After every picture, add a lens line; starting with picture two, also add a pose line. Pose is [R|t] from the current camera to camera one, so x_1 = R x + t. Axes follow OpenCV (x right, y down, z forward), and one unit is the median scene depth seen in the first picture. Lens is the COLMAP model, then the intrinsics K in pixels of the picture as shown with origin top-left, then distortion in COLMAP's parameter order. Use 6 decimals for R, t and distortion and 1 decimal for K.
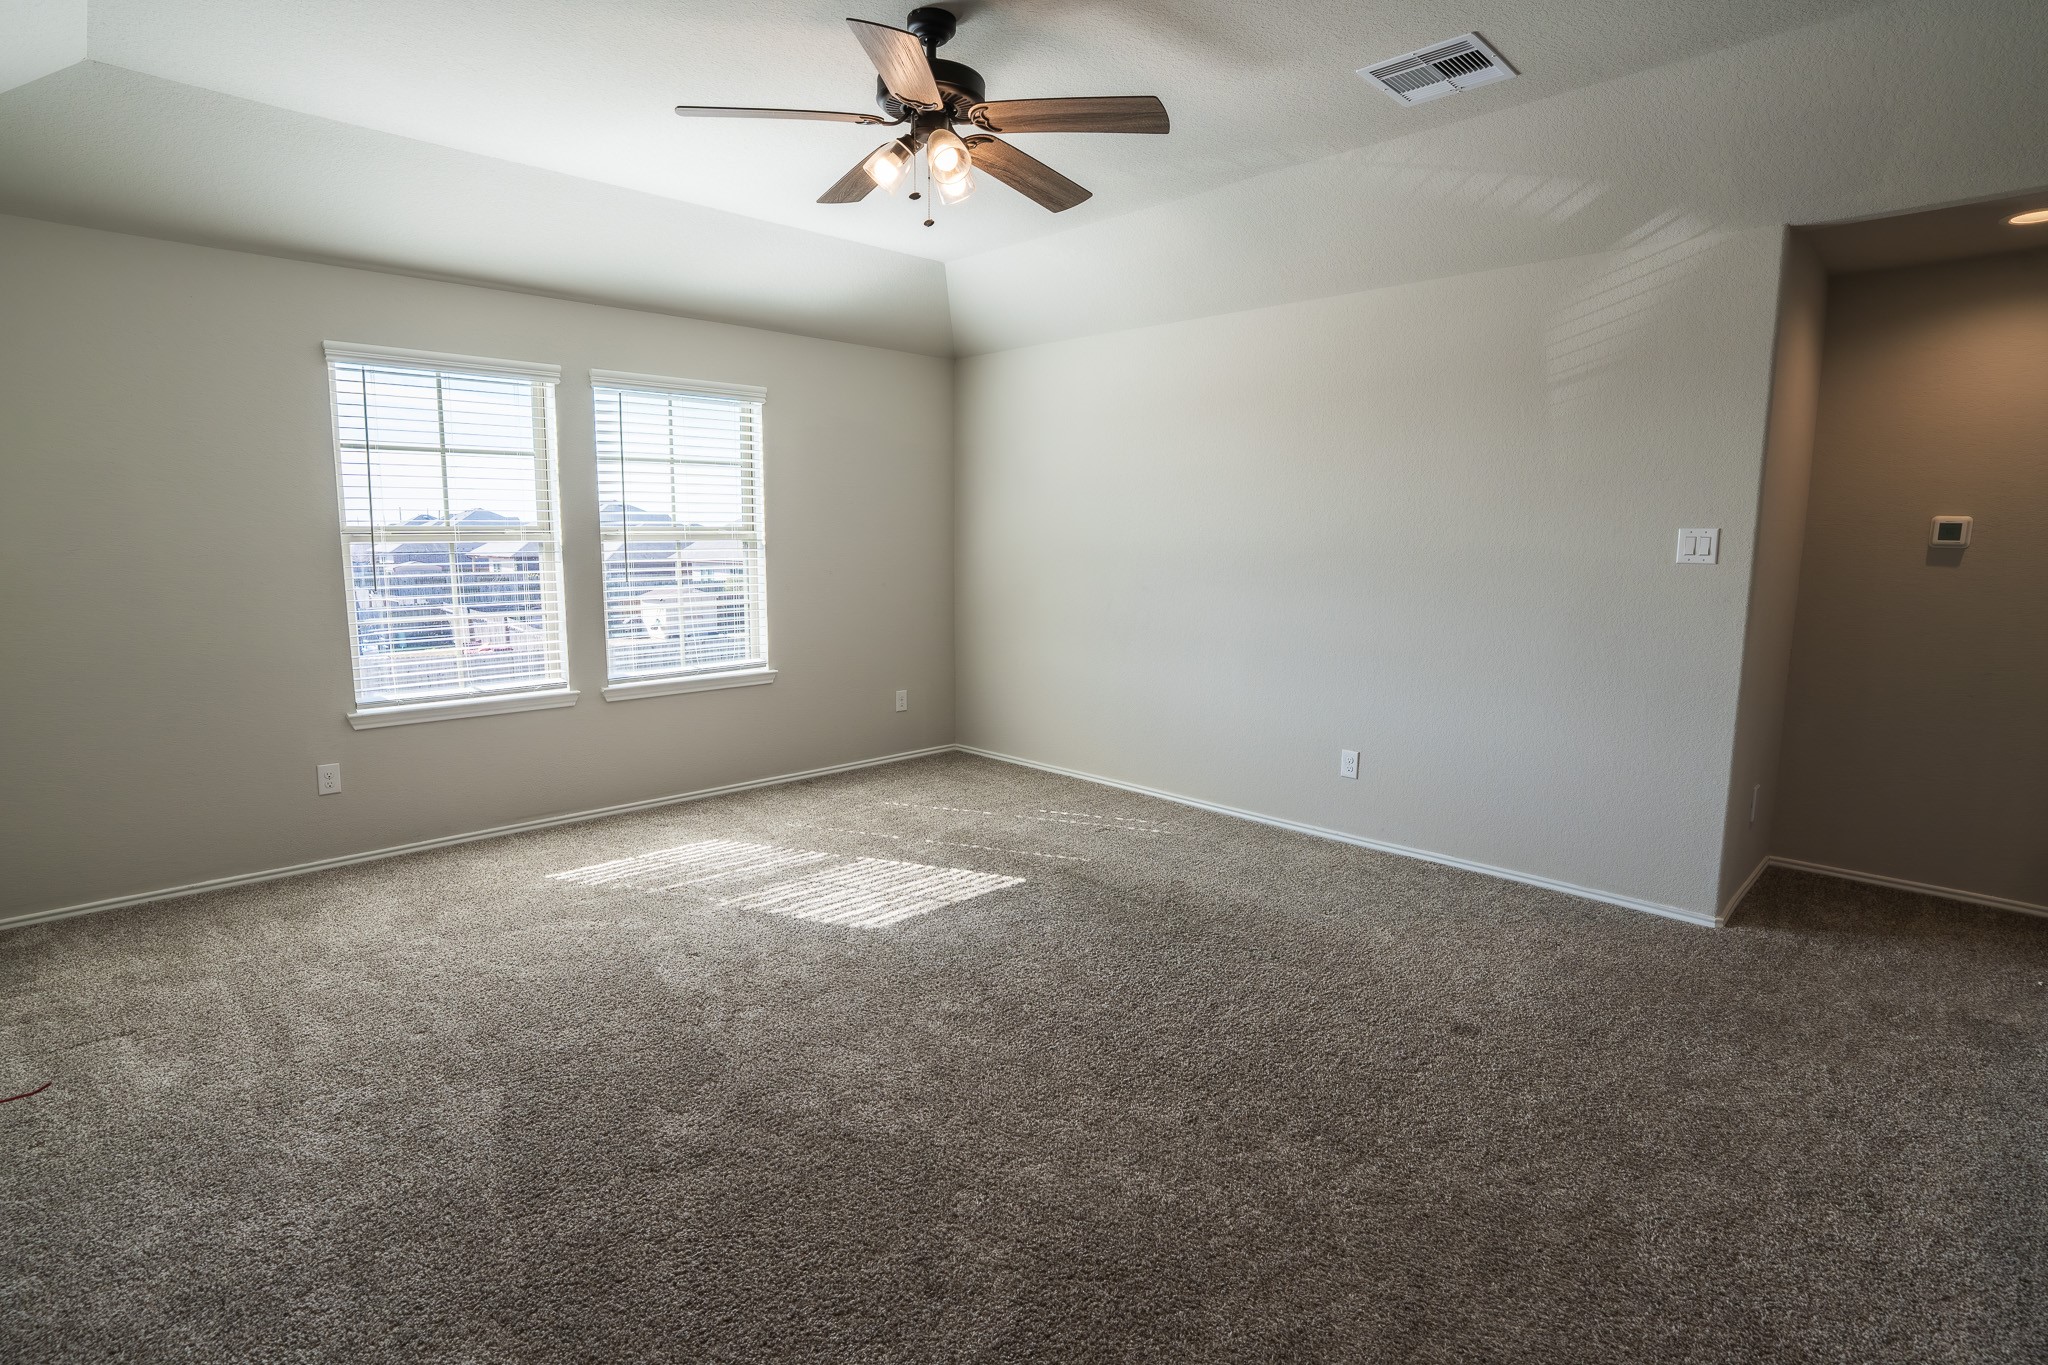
lens RADIAL K [[1019.3, 0, 1034.3], [0, 1019.3, 672.0], [0, 0, 1]] dist [-0.006327, -0.000489]
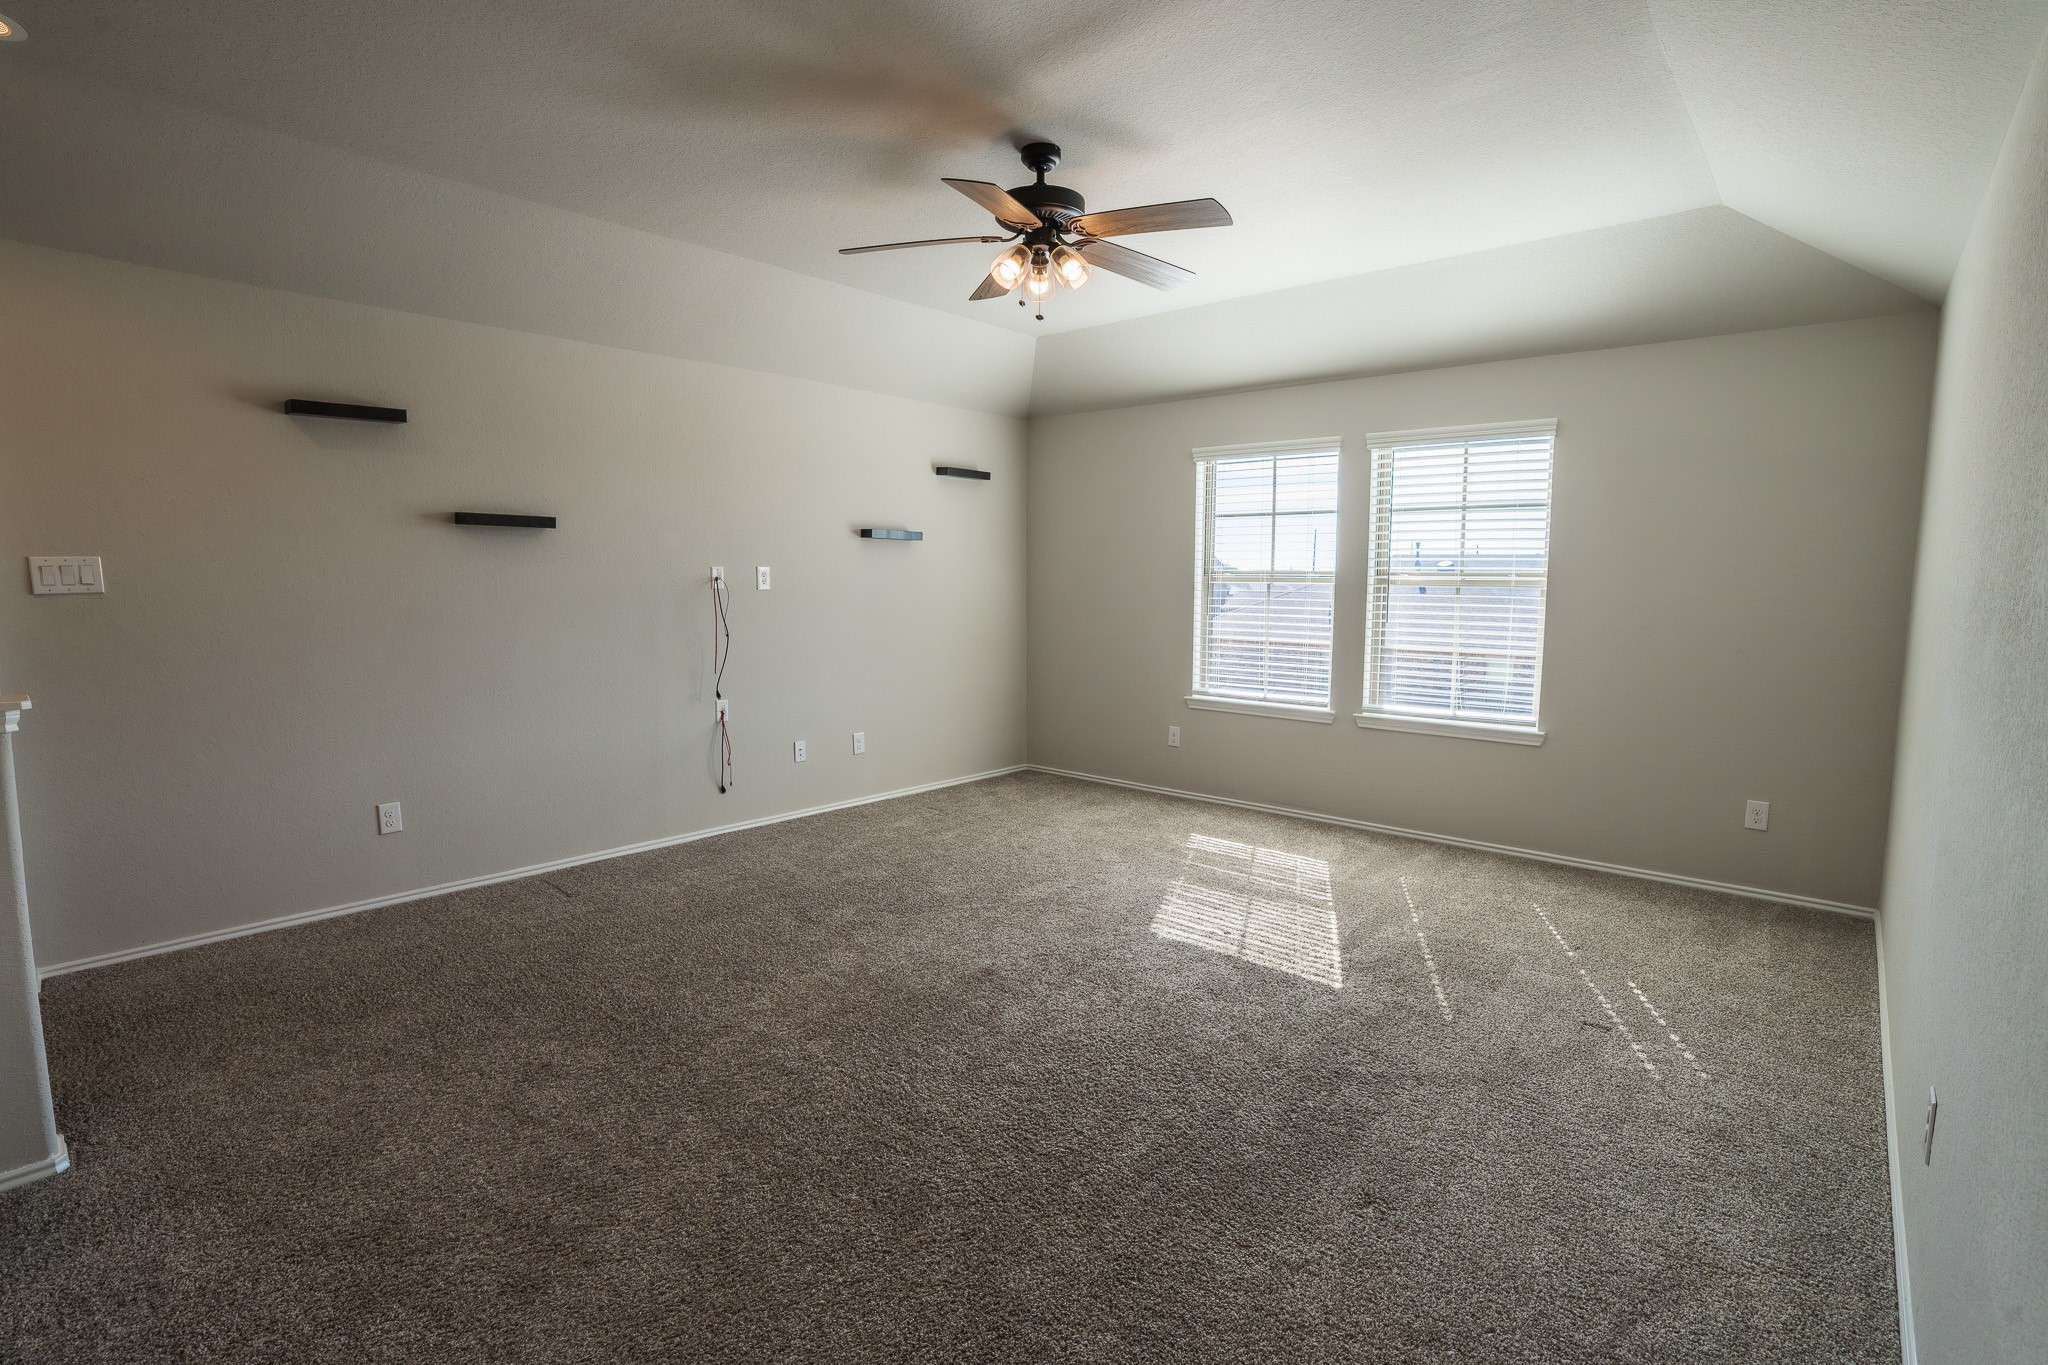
lens RADIAL K [[973.2, 0, 1019.8], [0, 973.2, 686.3], [0, 0, 1]] dist [-0.024427, 0.006829]
pose [[0.084075, 0.113702, -0.989951, 0.693043], [-0.143199, 0.984535, 0.100918, -0.079306], [0.986116, 0.133276, 0.099057, 0.591594]]
